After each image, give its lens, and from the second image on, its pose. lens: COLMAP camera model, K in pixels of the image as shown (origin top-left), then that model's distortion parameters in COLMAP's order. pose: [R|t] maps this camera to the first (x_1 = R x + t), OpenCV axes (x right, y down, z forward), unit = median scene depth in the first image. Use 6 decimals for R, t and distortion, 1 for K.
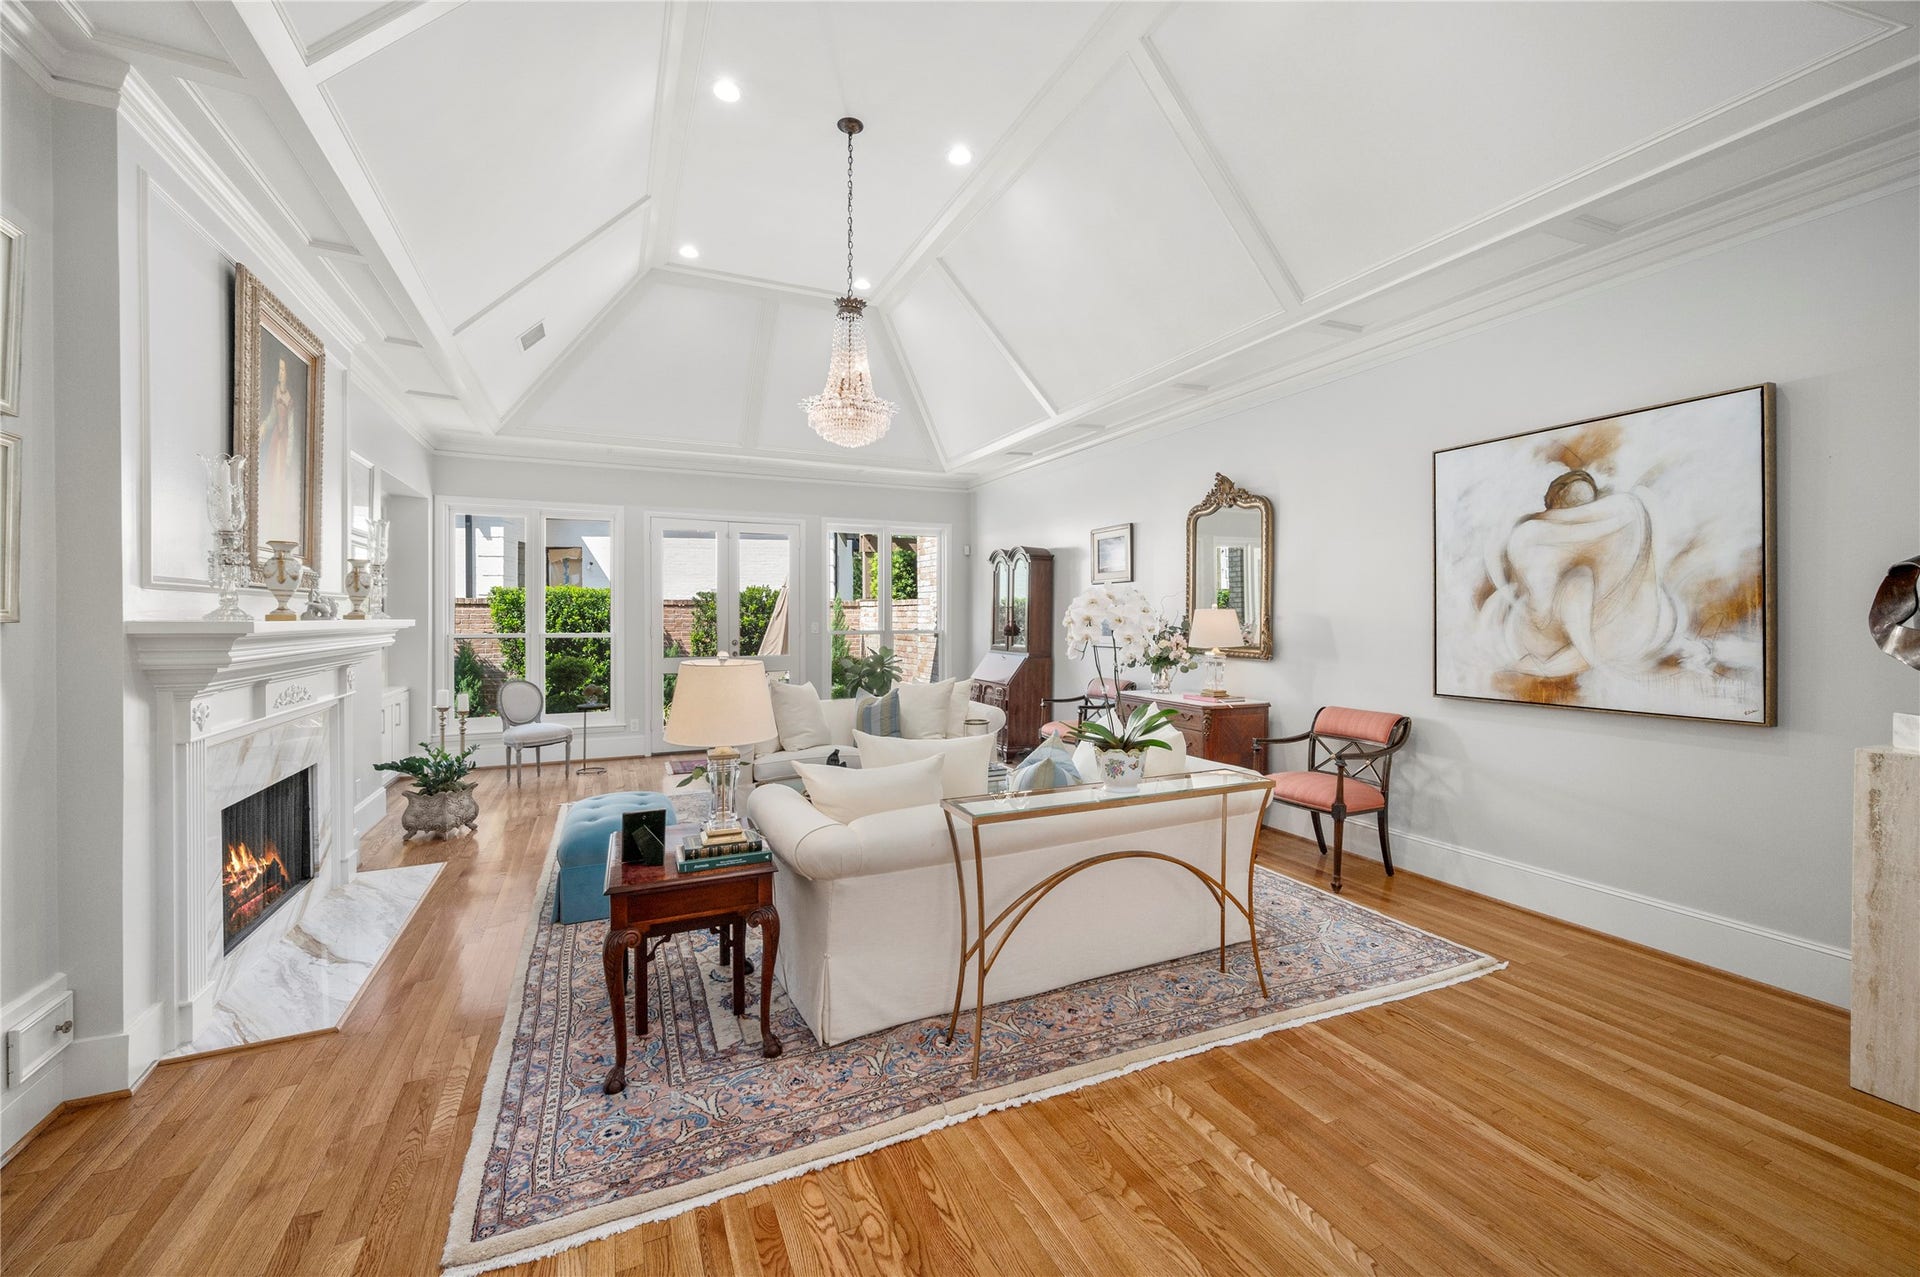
lens RADIAL K [[768.4, 0, 960.2], [0, 768.4, 617.5], [0, 0, 1]] dist [-0.000728, -0.000031]
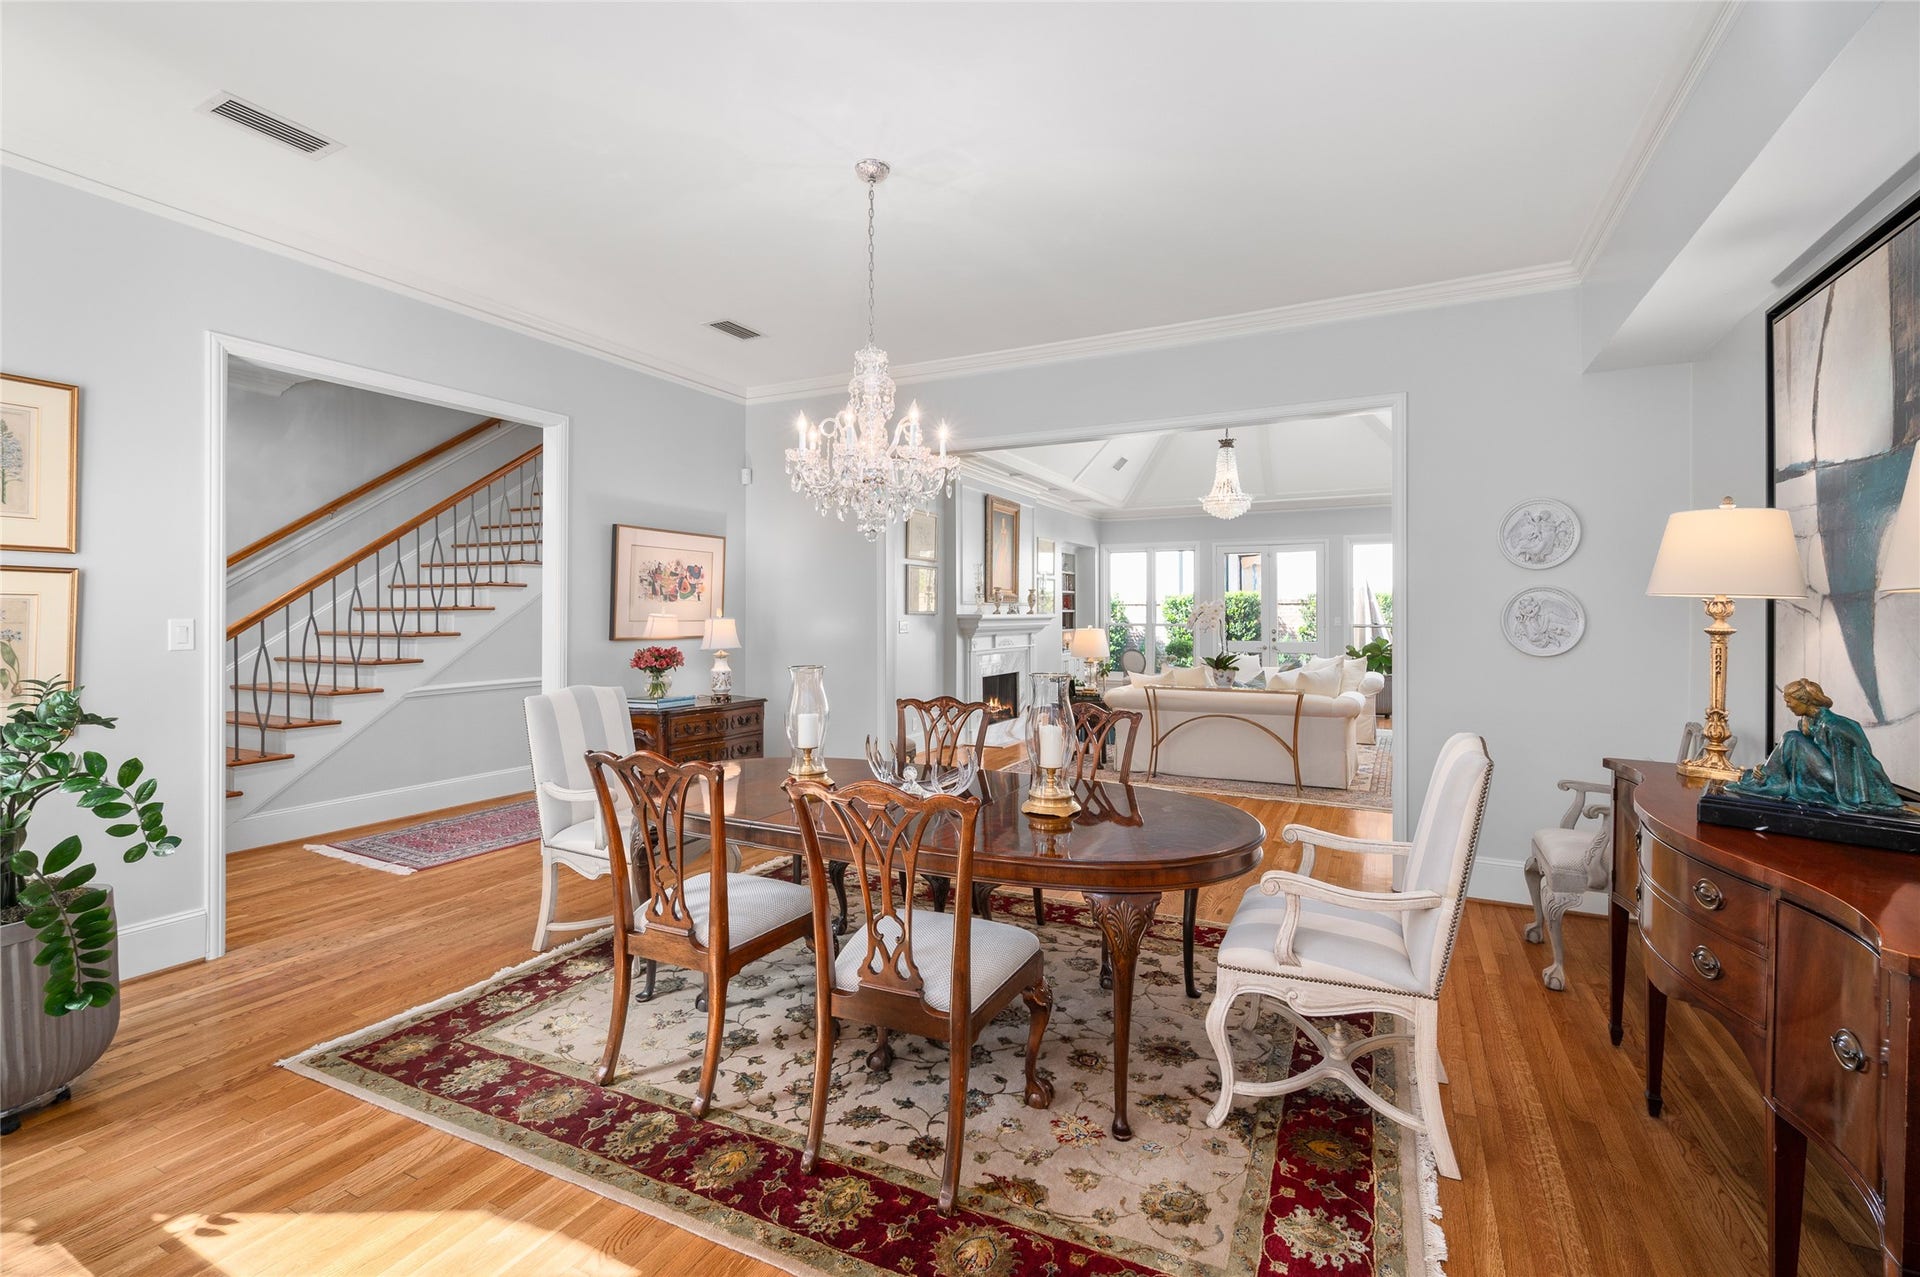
lens RADIAL K [[768.4, 0, 960.2], [0, 768.4, 617.5], [0, 0, 1]] dist [-0.000728, -0.000031]
pose [[0.615386, 0.002215, -0.788223, 1.182027], [0.000702, 0.999994, 0.003358, 0.005673], [0.788226, -0.002620, 0.615380, -0.803061]]
